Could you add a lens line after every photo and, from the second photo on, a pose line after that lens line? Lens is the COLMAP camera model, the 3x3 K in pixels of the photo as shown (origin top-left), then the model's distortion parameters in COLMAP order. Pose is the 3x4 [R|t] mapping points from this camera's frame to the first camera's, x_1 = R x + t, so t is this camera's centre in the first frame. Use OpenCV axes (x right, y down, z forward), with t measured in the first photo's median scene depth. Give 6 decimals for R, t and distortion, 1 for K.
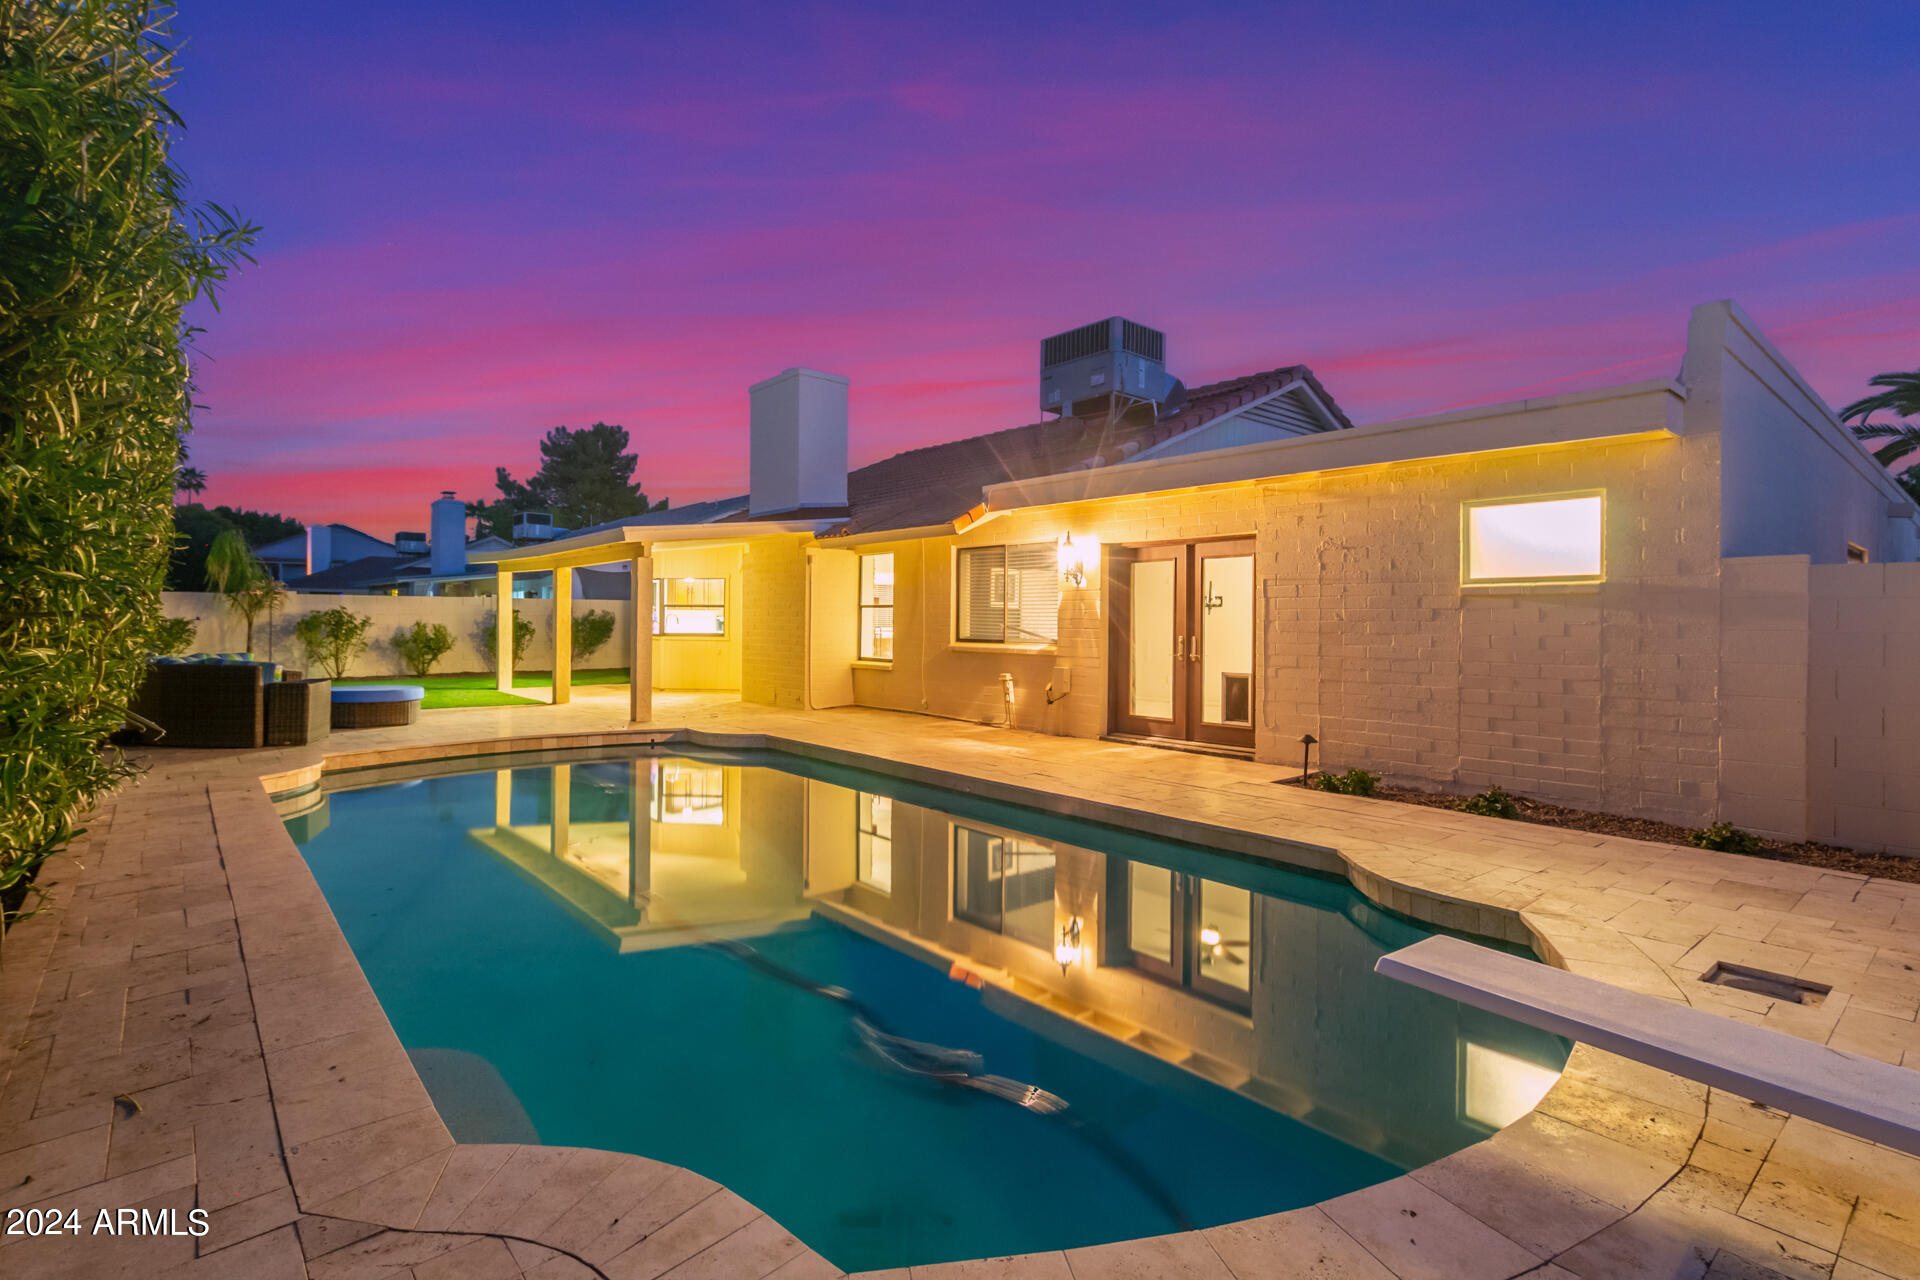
lens RADIAL K [[916.2, 0, 963.8], [0, 916.2, 605.1], [0, 0, 1]] dist [0.001459, 0.000116]
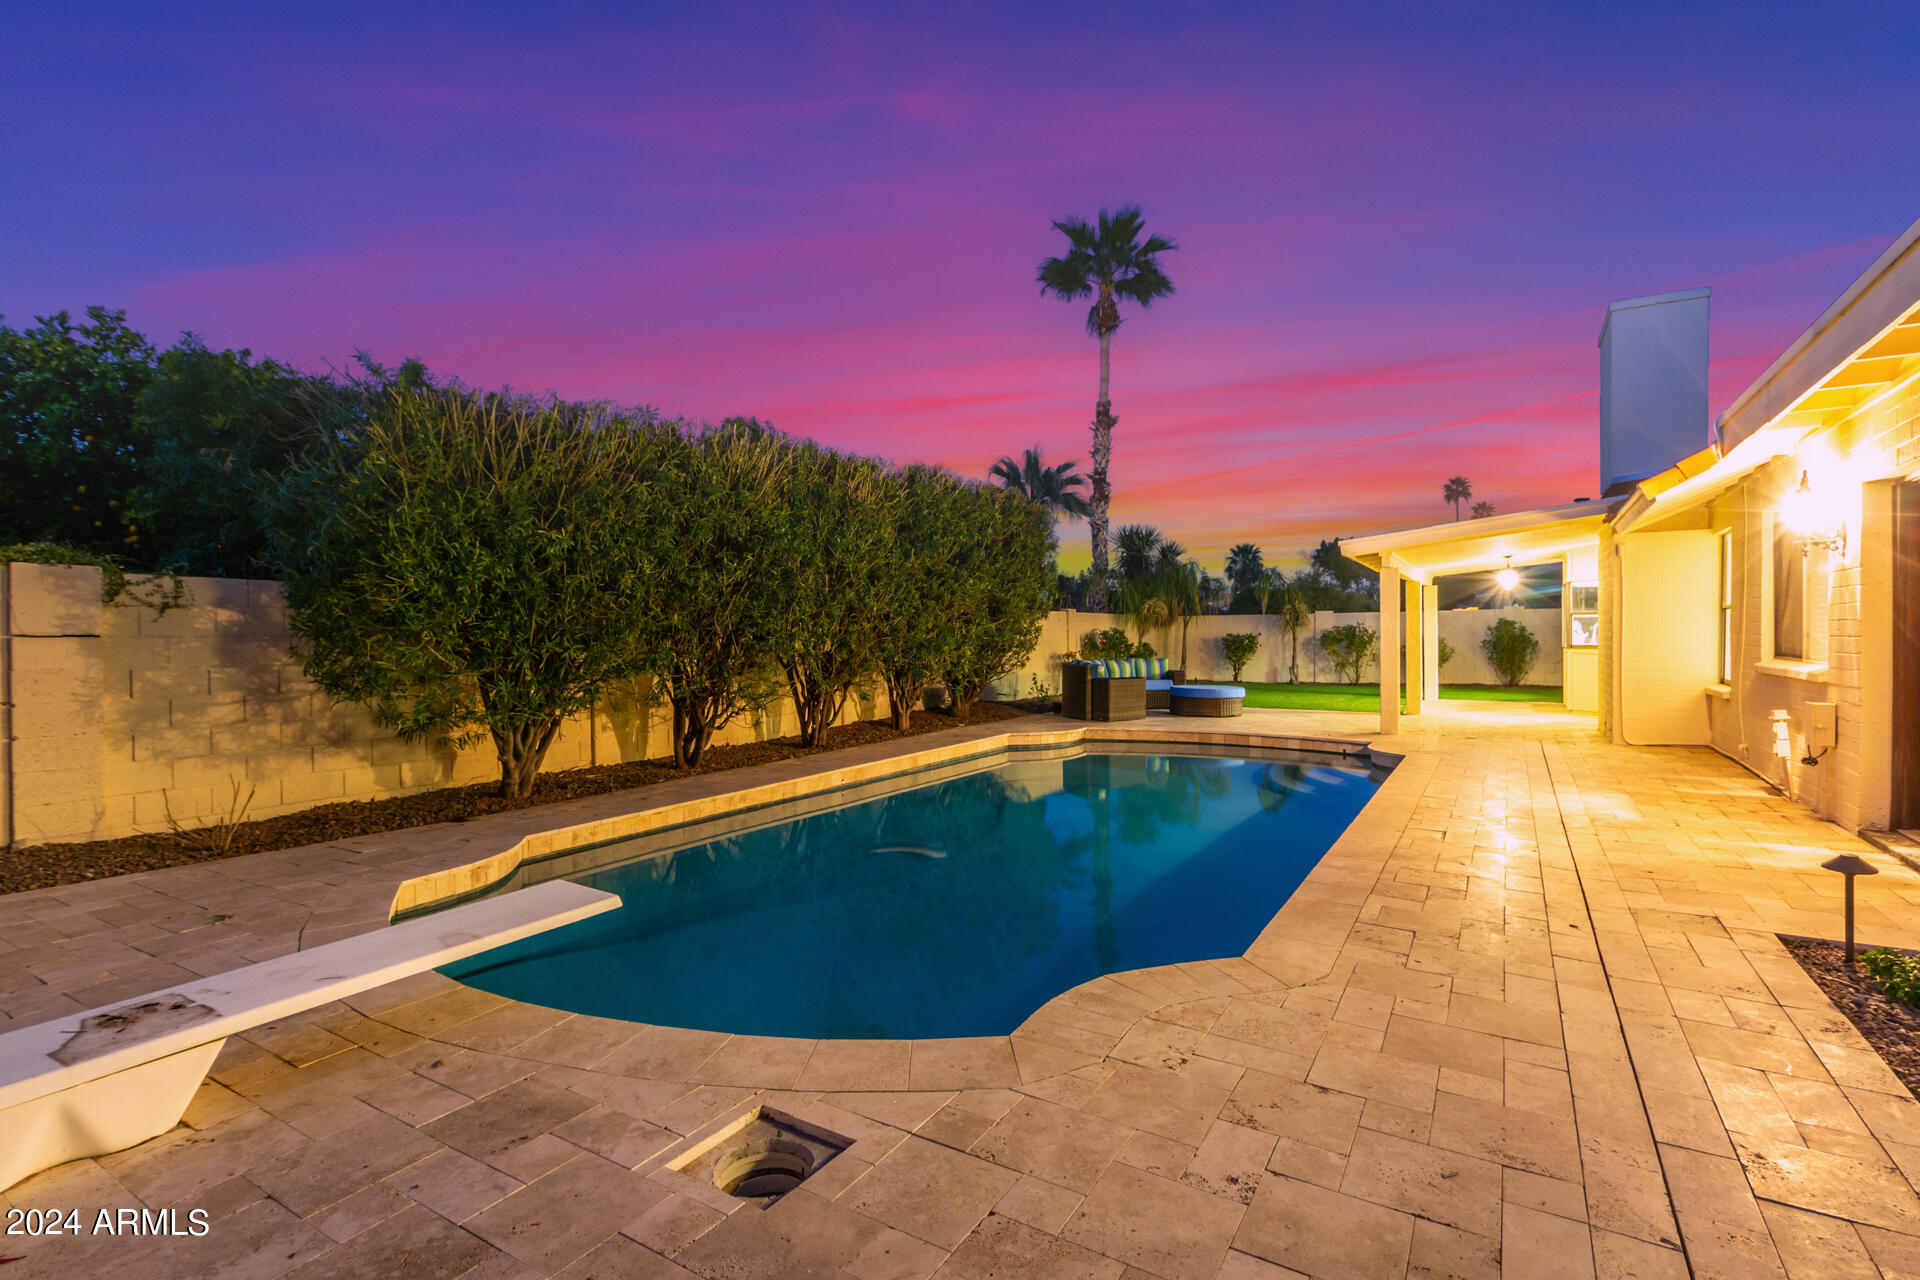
lens RADIAL K [[942.8, 0, 960.0], [0, 942.8, 640.0], [0, 0, 1]] dist [0.000016, -0.000103]
pose [[0.327026, -0.000567, -0.945015, 0.611579], [0.024667, 0.999664, 0.007936, 0.006823], [0.944693, -0.025906, 0.326930, 0.301673]]
